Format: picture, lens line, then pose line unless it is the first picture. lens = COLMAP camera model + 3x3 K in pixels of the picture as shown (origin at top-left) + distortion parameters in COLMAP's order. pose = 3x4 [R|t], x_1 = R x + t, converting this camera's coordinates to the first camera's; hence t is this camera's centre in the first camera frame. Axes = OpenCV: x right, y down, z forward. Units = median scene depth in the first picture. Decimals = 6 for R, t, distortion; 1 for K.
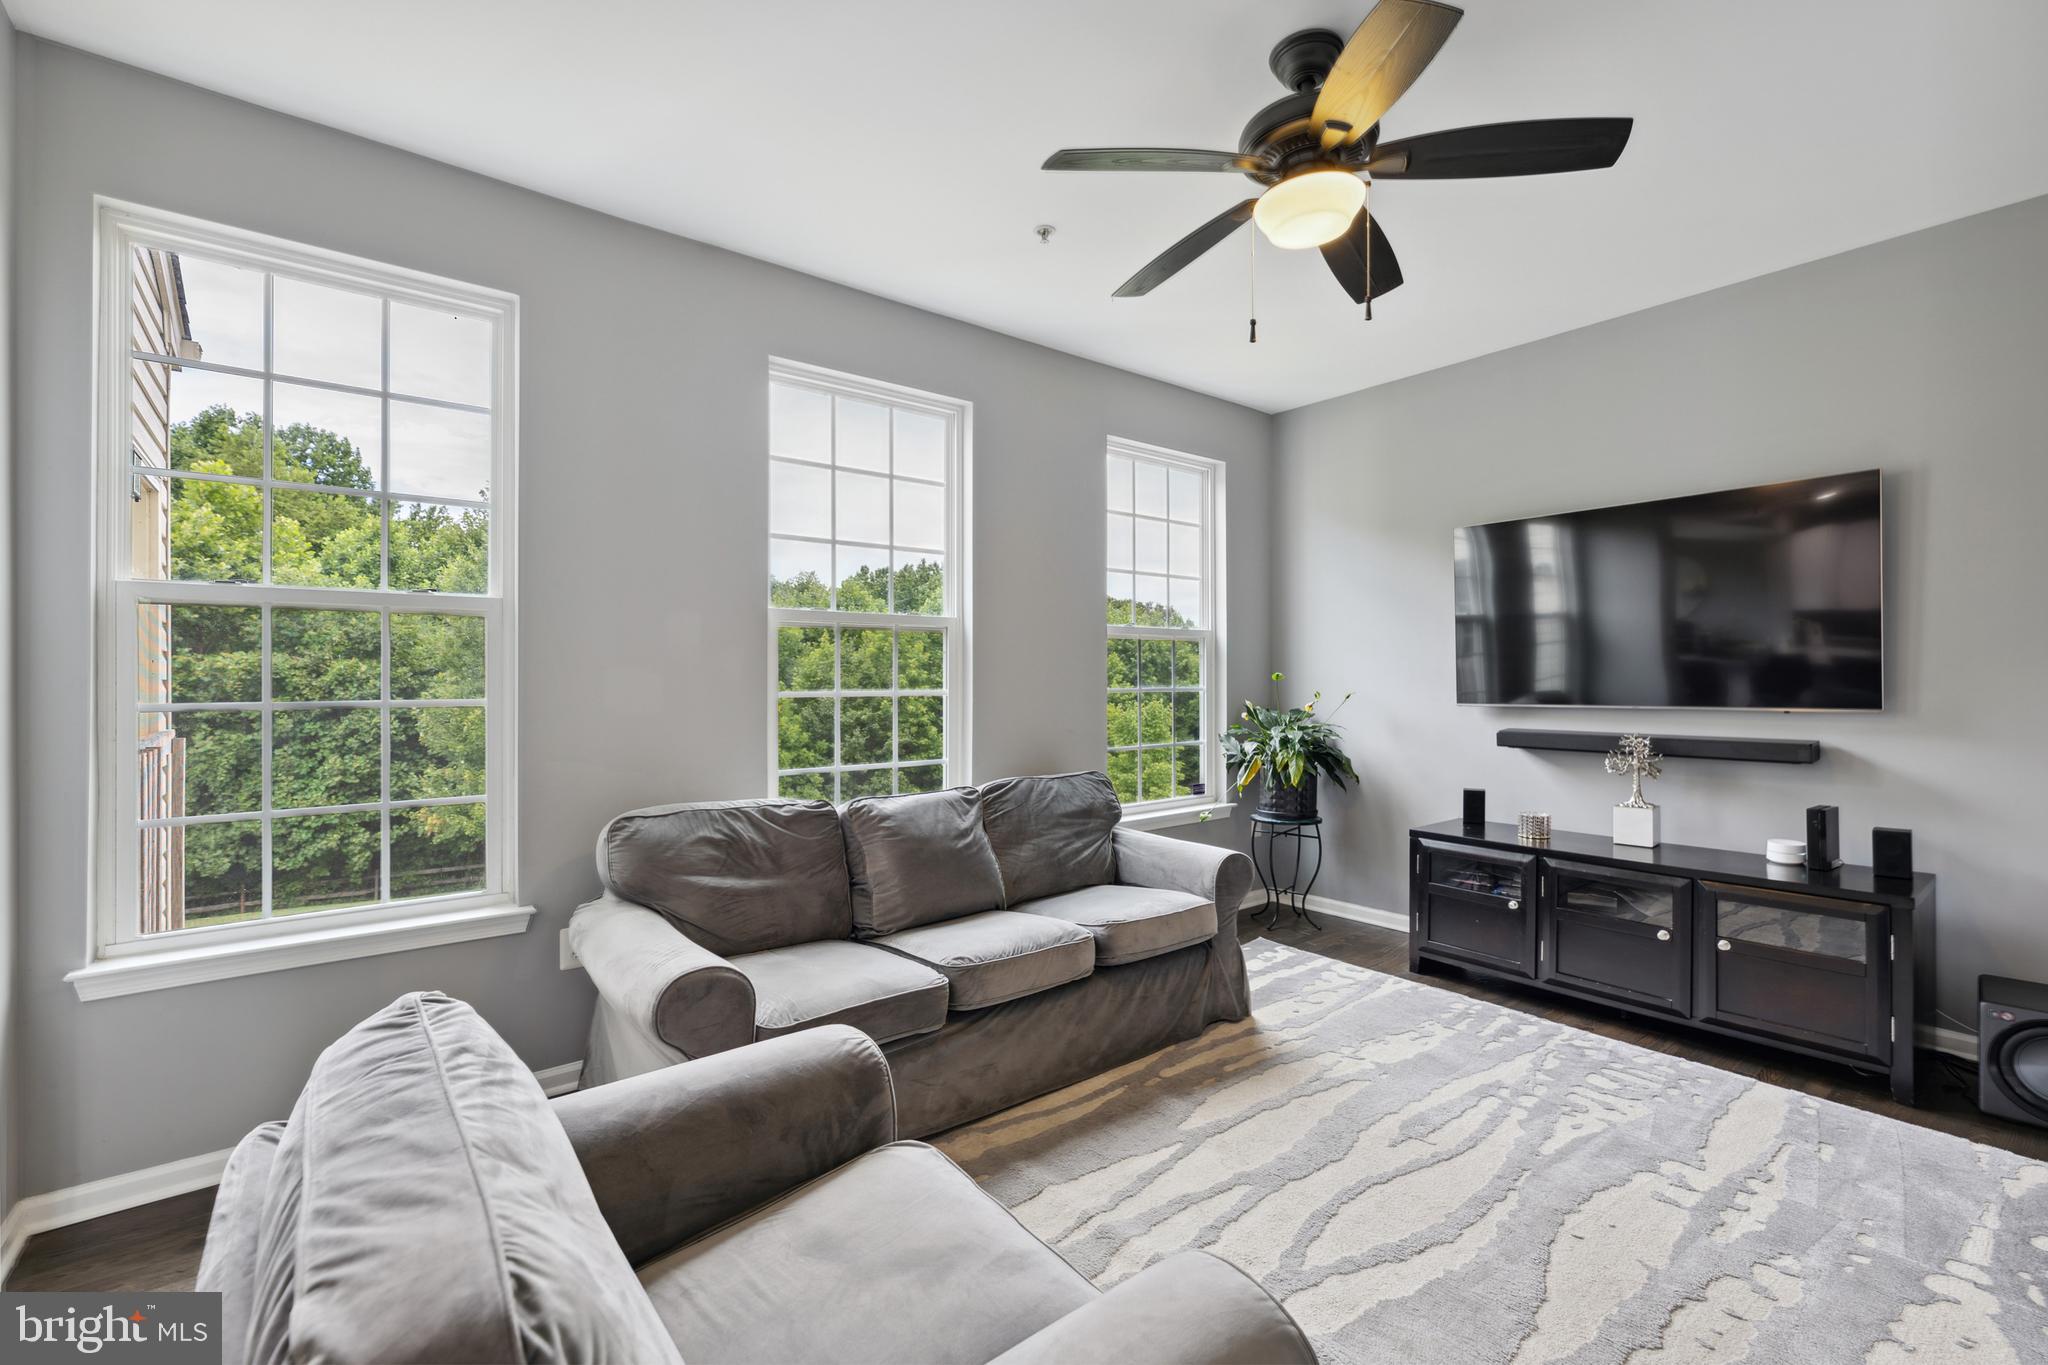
lens RADIAL K [[868.1, 0, 1052.1], [0, 868.1, 688.4], [0, 0, 1]] dist [-0.001109, -0.000638]
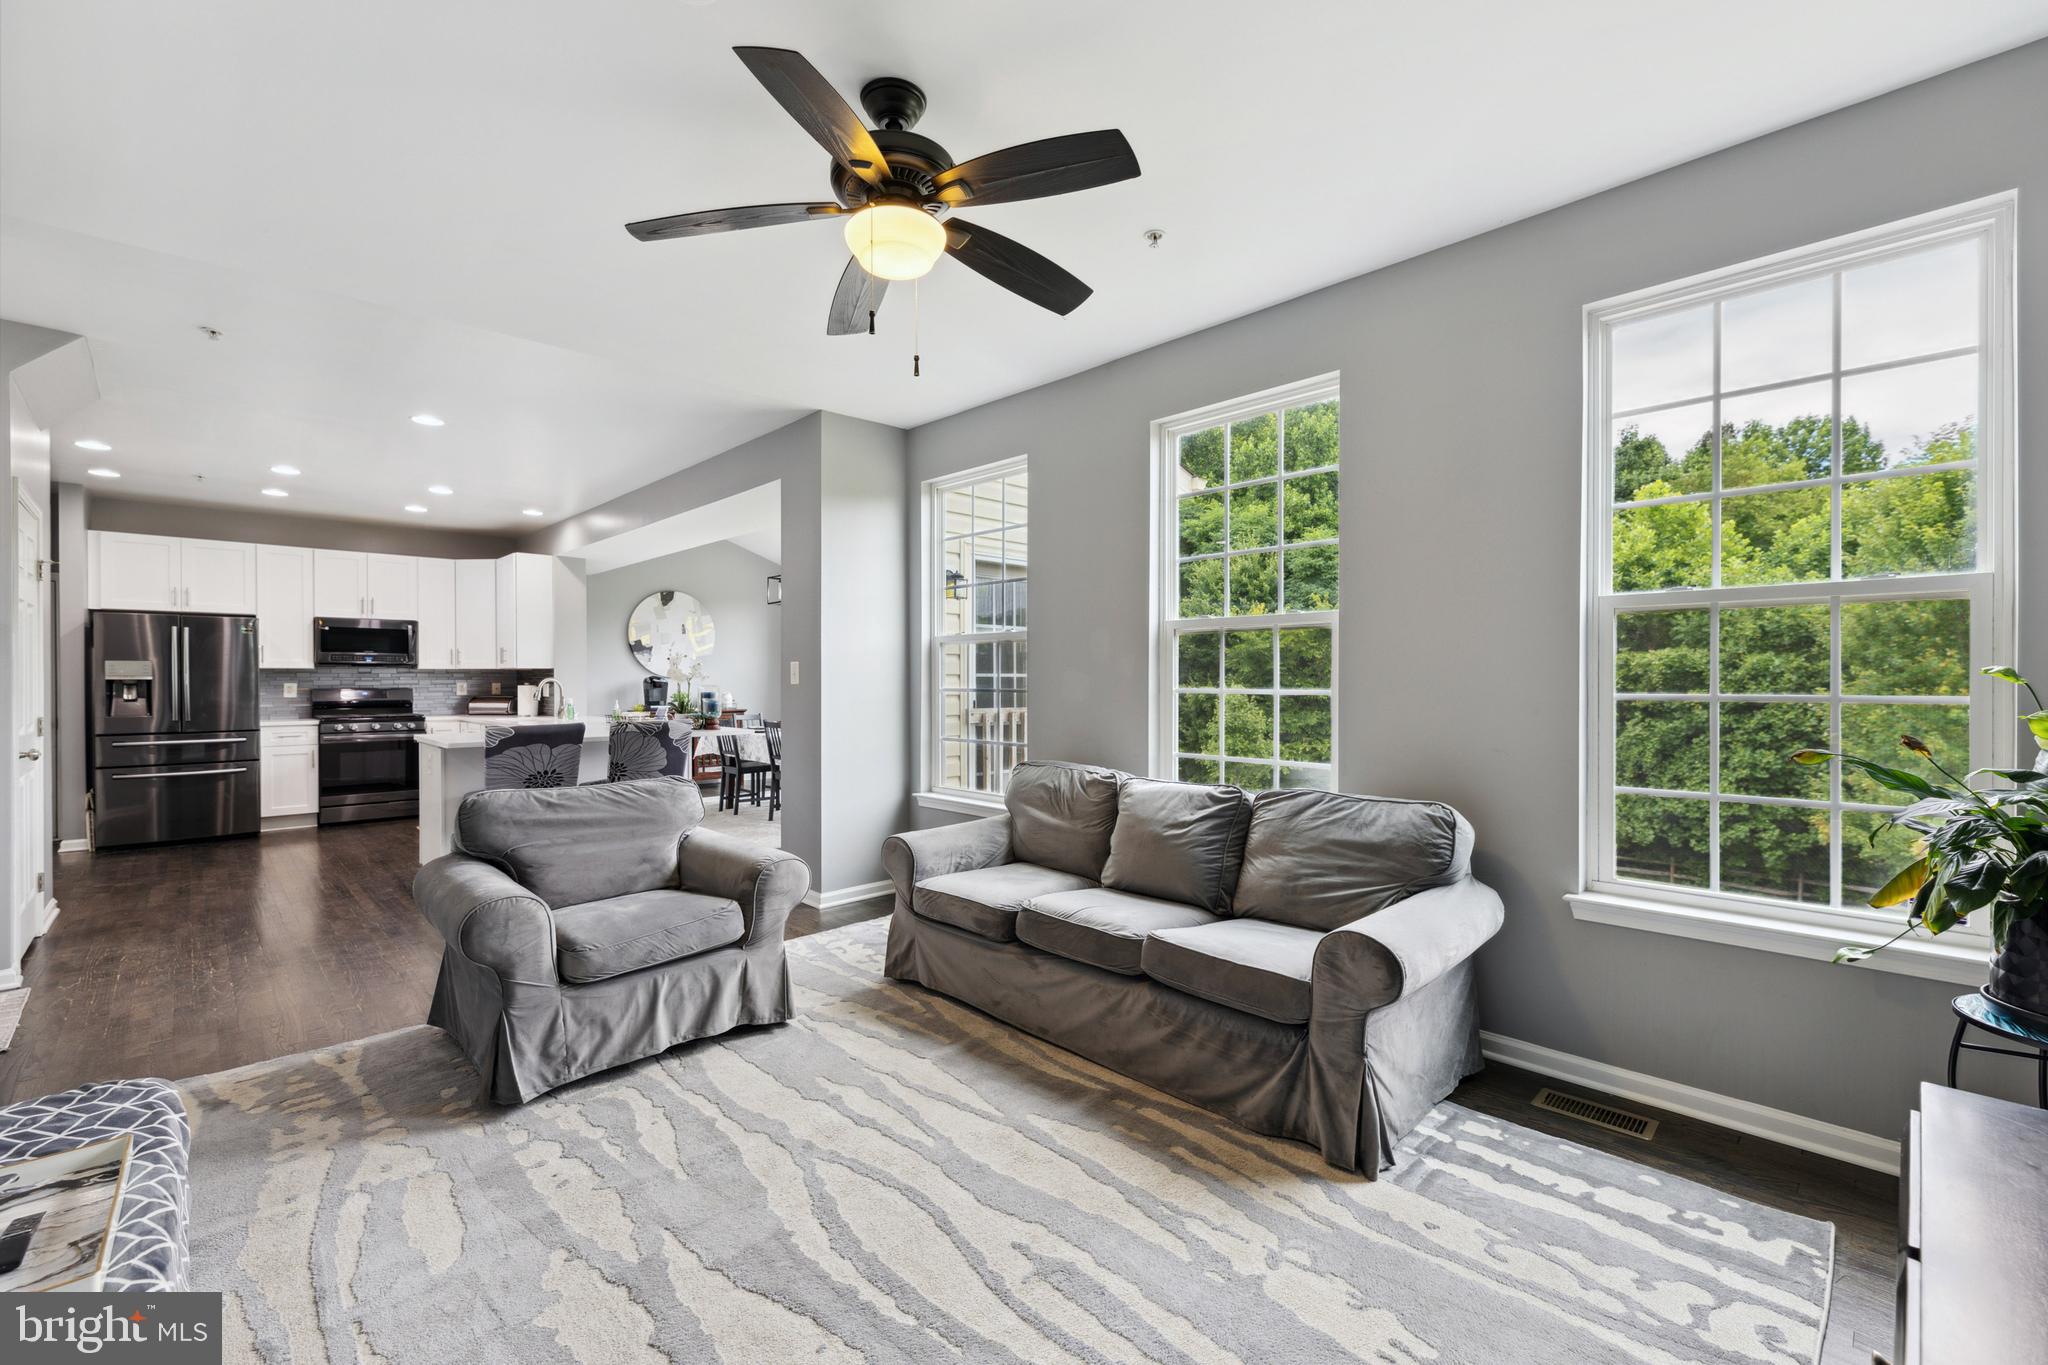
lens RADIAL K [[868.1, 0, 1033.3], [0, 868.1, 689.6], [0, 0, 1]] dist [-0.001109, -0.000638]
pose [[0.092735, 0.017784, -0.995532, 0.107846], [-0.008848, 0.999816, 0.017036, -0.001594], [0.995651, 0.007229, 0.092876, 0.083521]]
